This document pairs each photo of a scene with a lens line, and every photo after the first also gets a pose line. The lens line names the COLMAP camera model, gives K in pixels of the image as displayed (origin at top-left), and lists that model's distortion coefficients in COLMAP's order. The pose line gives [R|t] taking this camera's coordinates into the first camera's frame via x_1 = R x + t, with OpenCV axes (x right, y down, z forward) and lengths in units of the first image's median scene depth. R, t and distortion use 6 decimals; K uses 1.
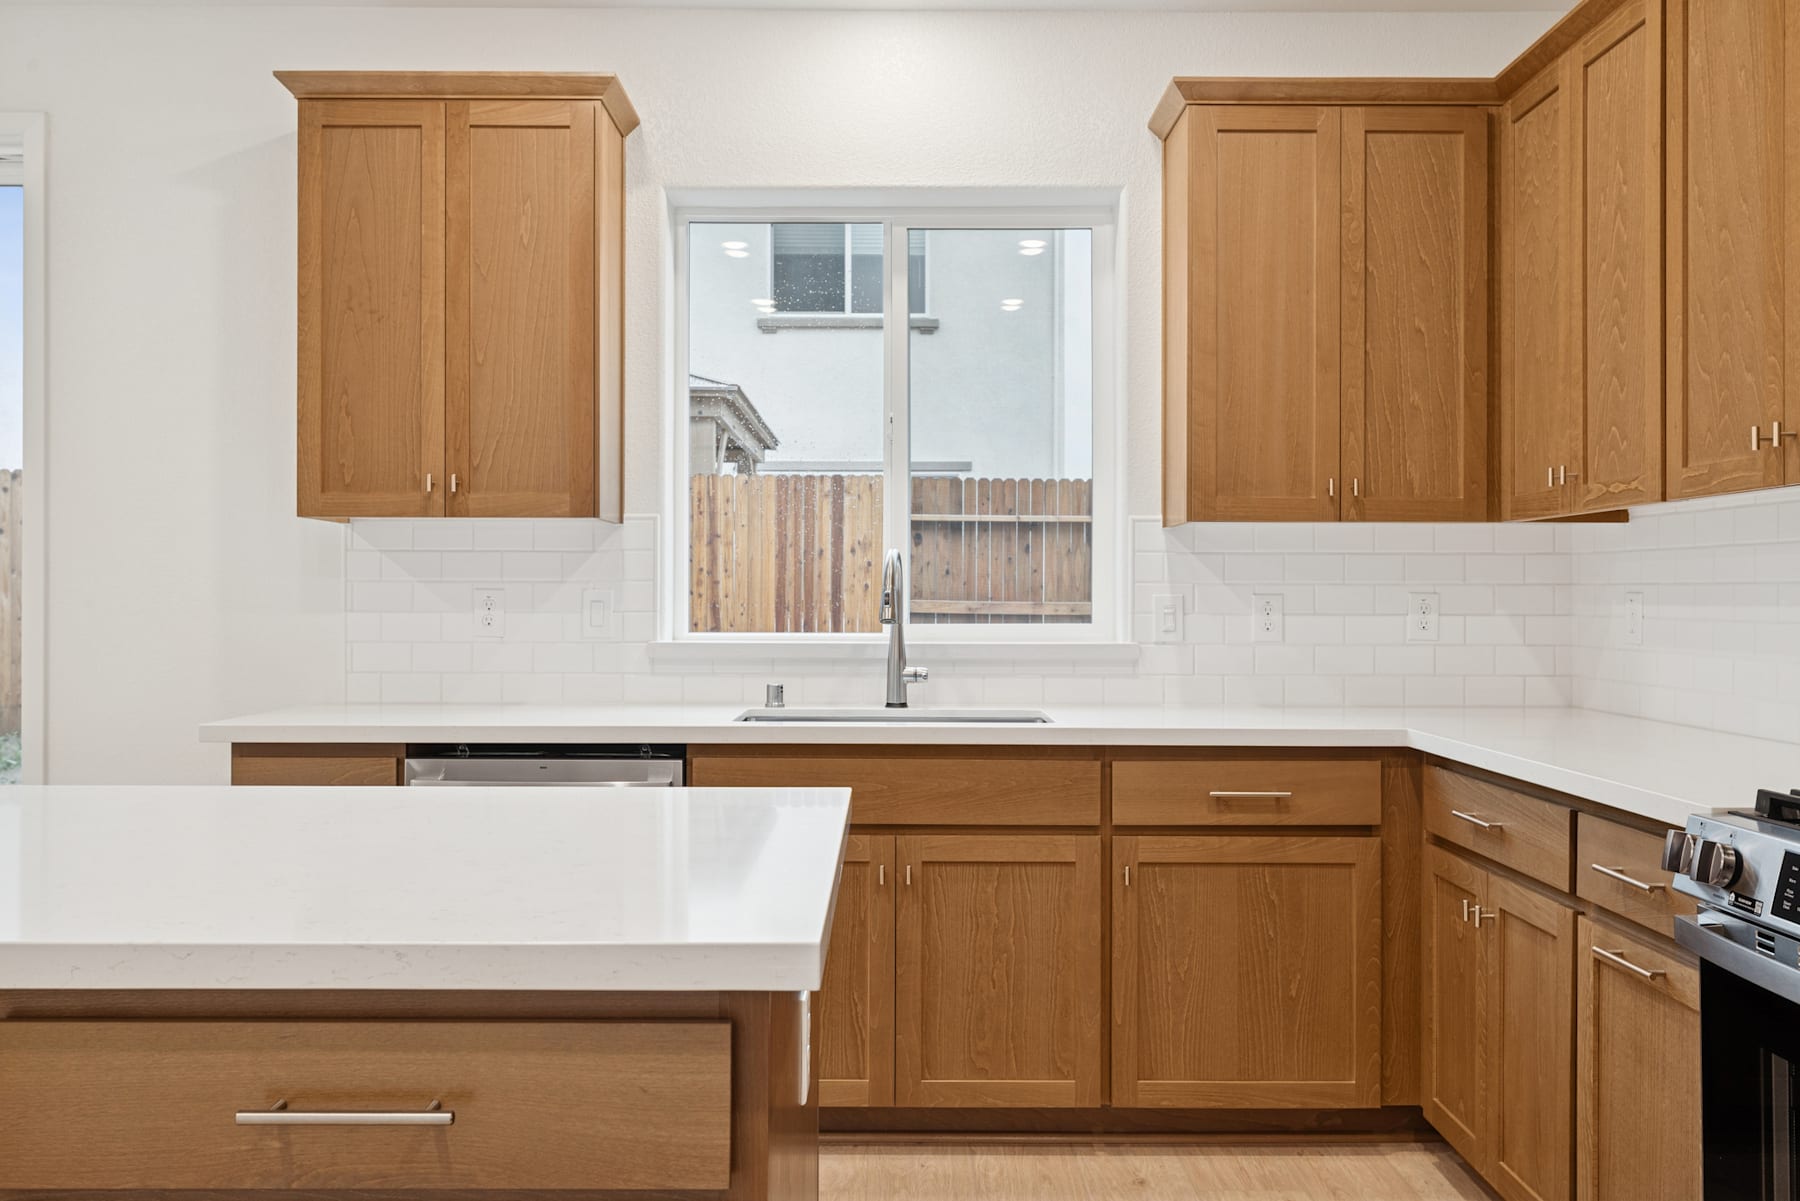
lens RADIAL K [[1488.0, 0, 900.0], [0, 1488.0, 600.5], [0, 0, 1]] dist [-0.001854, -0.004277]
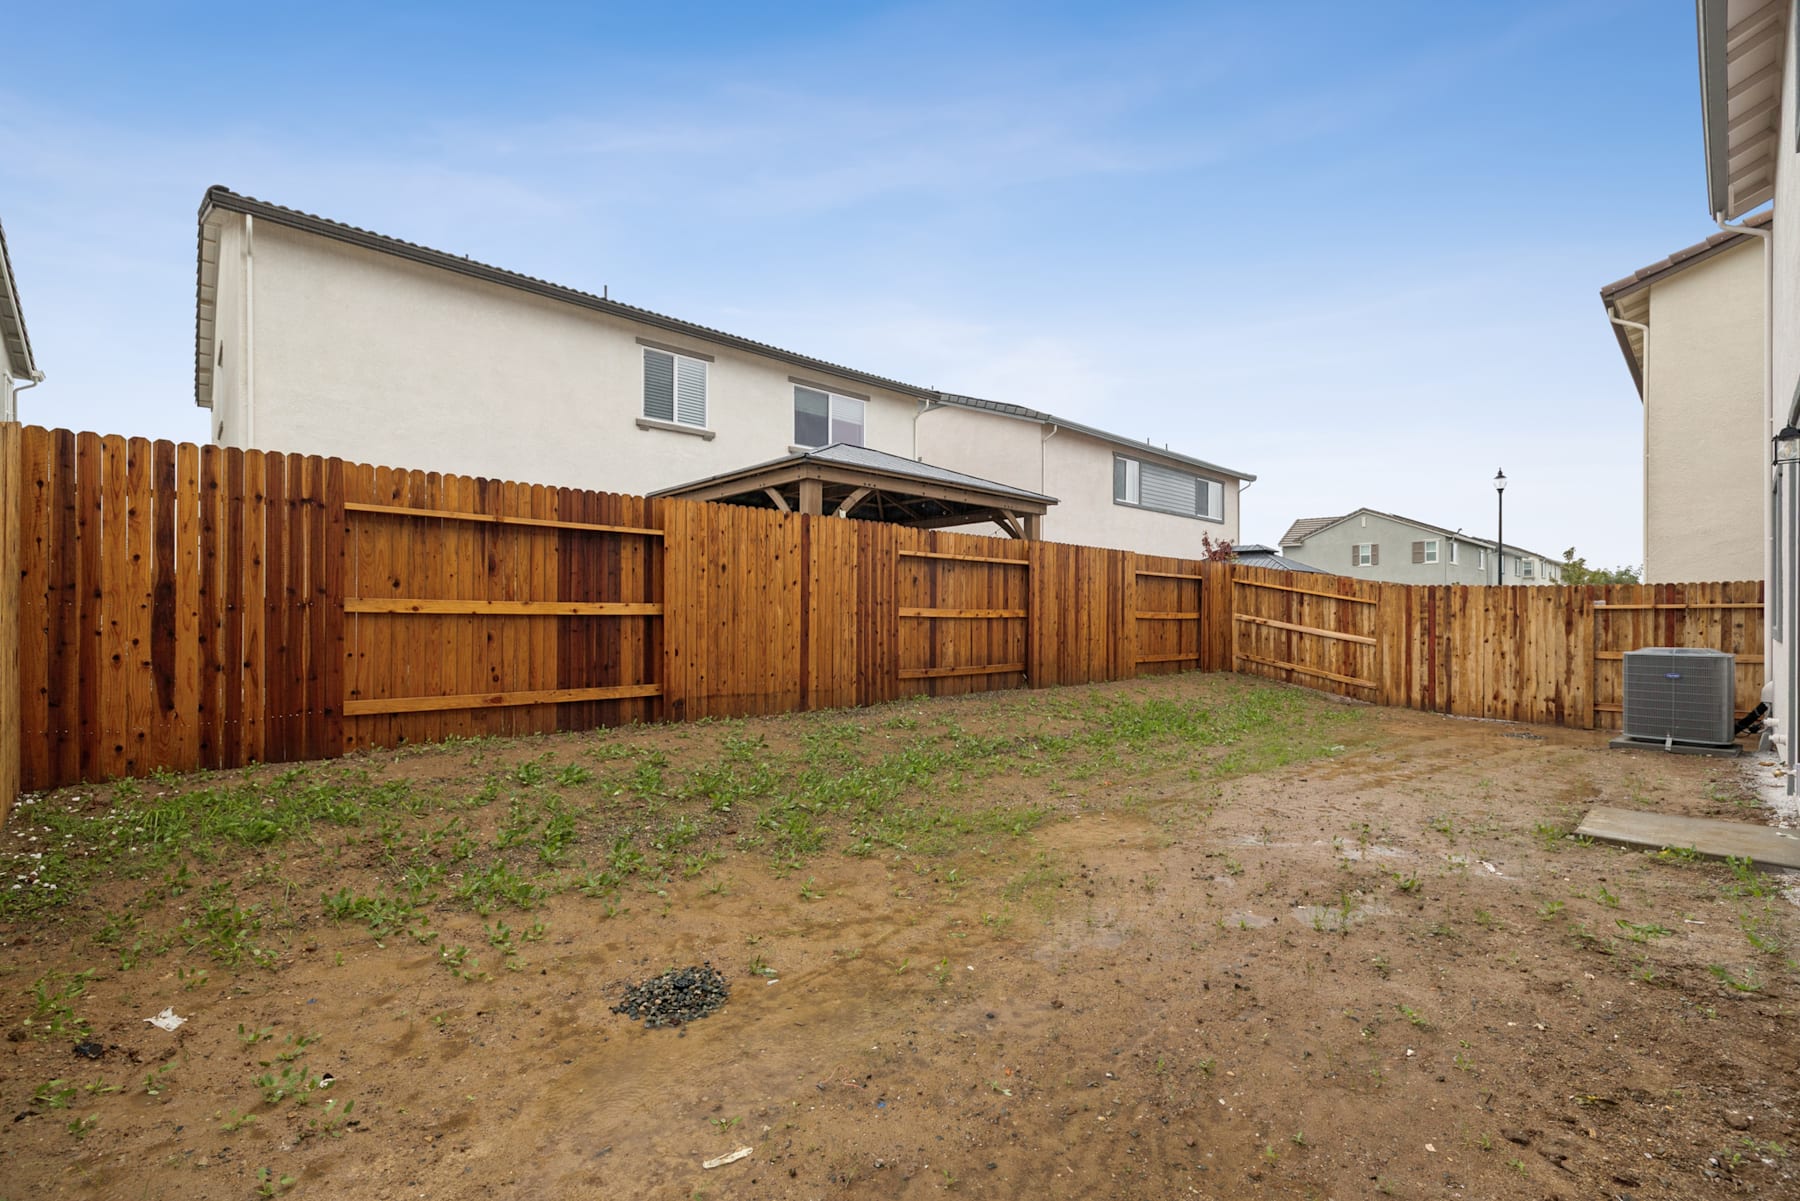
lens RADIAL K [[770.0, 0, 915.1], [0, 770.0, 613.2], [0, 0, 1]] dist [-0.000637, -0.000079]
pose [[0.731004, -0.000146, 0.682374, -2.805211], [-0.000287, 1.000000, 0.000522, 0.004440], [-0.682374, -0.000578, 0.731003, 1.219115]]
